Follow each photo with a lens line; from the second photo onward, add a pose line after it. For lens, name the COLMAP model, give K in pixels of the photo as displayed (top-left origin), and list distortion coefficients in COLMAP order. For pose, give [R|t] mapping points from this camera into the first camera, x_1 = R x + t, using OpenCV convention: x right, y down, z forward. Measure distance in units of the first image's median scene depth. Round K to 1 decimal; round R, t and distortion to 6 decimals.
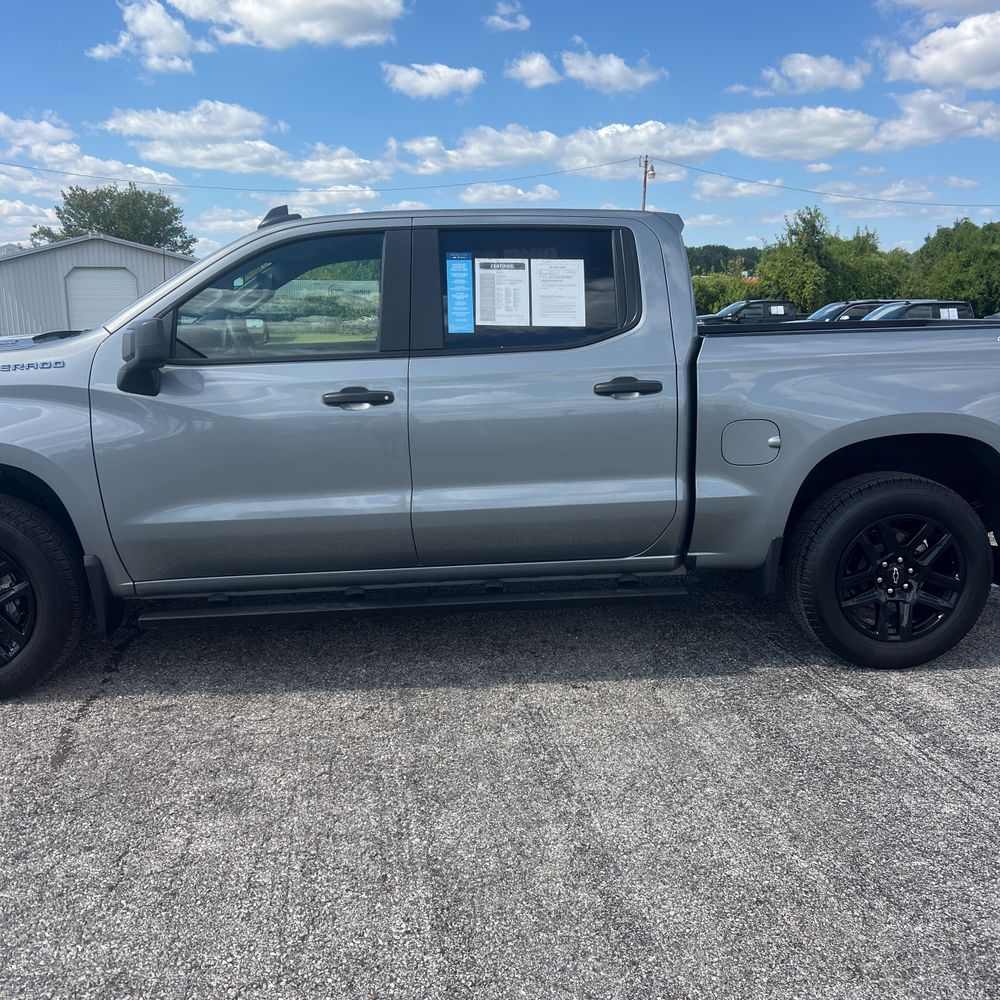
lens RADIAL K [[1039.3, 0, 478.9], [0, 1039.3, 503.4], [0, 0, 1]] dist [0.012579, 0.004011]
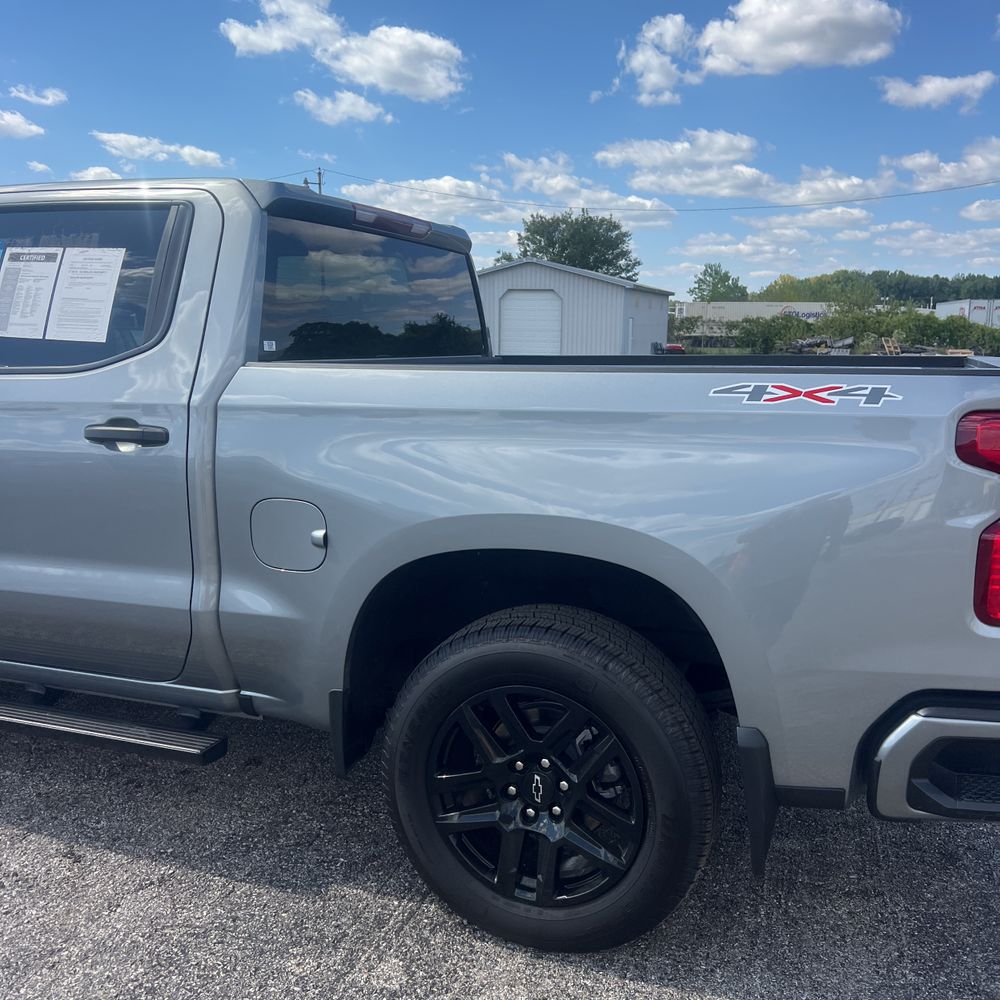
lens RADIAL K [[1016.7, 0, 500.0], [0, 1016.7, 500.0], [0, 0, 1]] dist [0.034743, -0.023936]
pose [[0.898625, 0.093419, -0.428655, 0.062173], [-0.102459, 0.994735, 0.001993, -0.009088], [0.426585, 0.042129, 0.903466, 0.048314]]
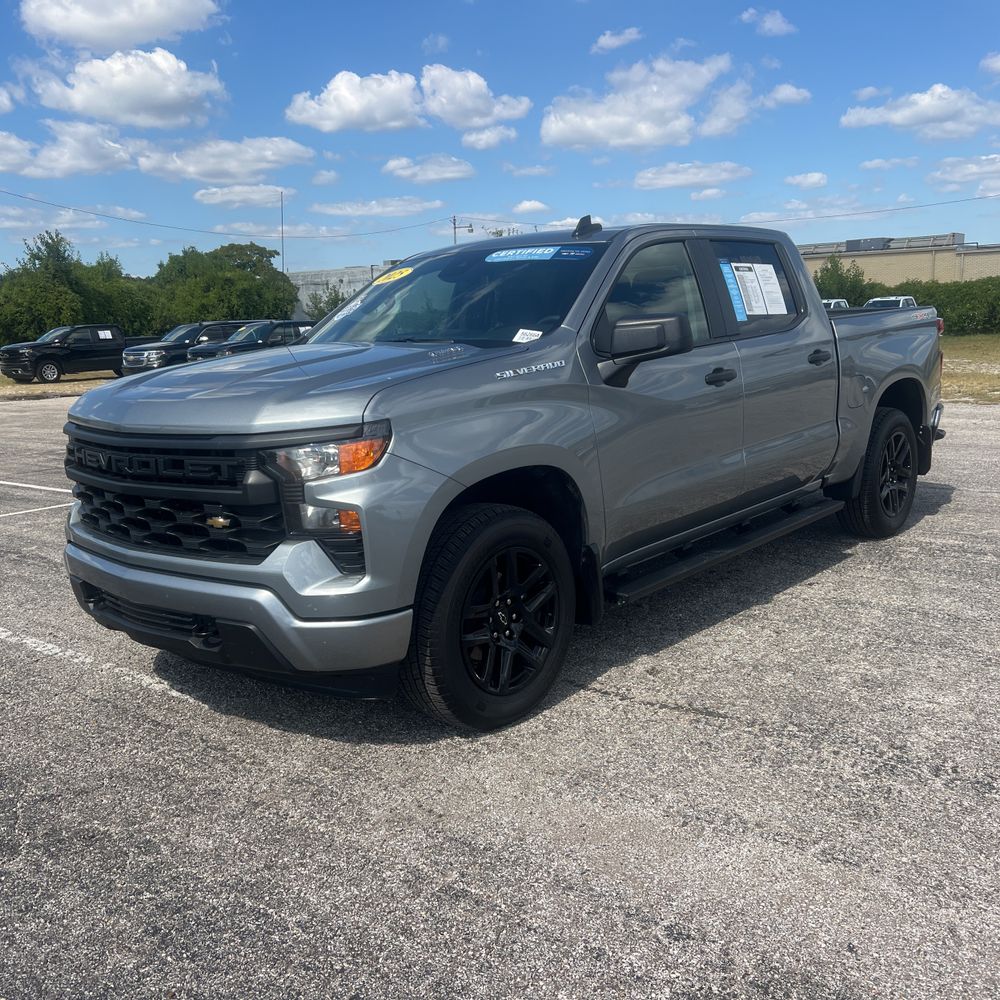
lens RADIAL K [[1070.0, 0, 500.9], [0, 1070.0, 484.5], [0, 0, 1]] dist [-0.000568, -0.022345]
pose [[0.702491, -0.130574, 0.699612, -0.112503], [0.164029, 0.986265, 0.019370, -0.004061], [-0.692532, 0.101150, 0.714261, 0.028914]]
